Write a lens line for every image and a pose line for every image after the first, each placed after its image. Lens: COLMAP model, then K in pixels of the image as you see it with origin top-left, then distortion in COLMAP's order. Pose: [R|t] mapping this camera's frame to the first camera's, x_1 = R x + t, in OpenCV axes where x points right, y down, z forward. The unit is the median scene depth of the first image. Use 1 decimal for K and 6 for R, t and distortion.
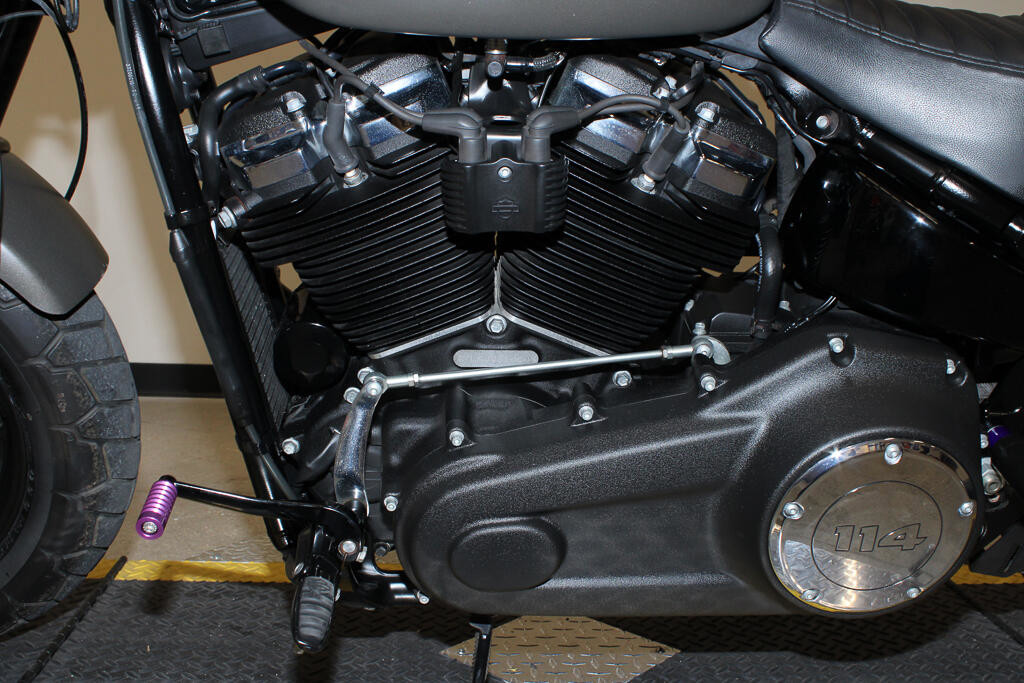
lens RADIAL K [[1104.3, 0, 512.0], [0, 1104.3, 341.5], [0, 0, 1]] dist [-0.078698, -0.004059]
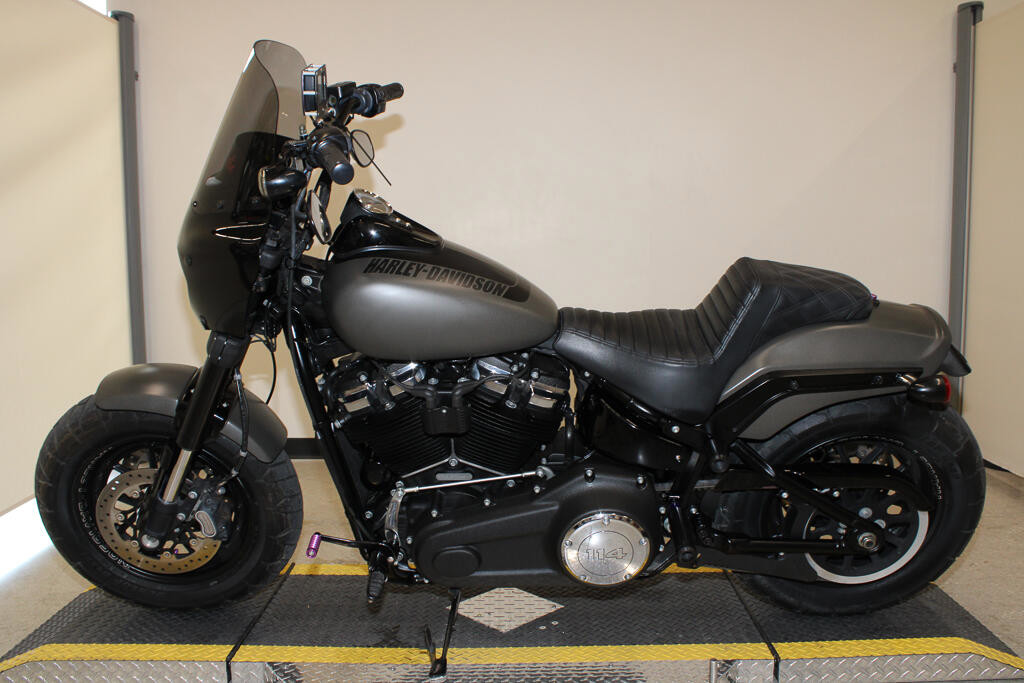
lens RADIAL K [[908.5, 0, 513.9], [0, 908.5, 341.8], [0, 0, 1]] dist [-0.159731, 0.165153]
pose [[0.996692, -0.033117, -0.074216, 0.265863], [0.030366, 0.998820, -0.037898, -0.195254], [0.075383, 0.035520, 0.996522, -0.906187]]
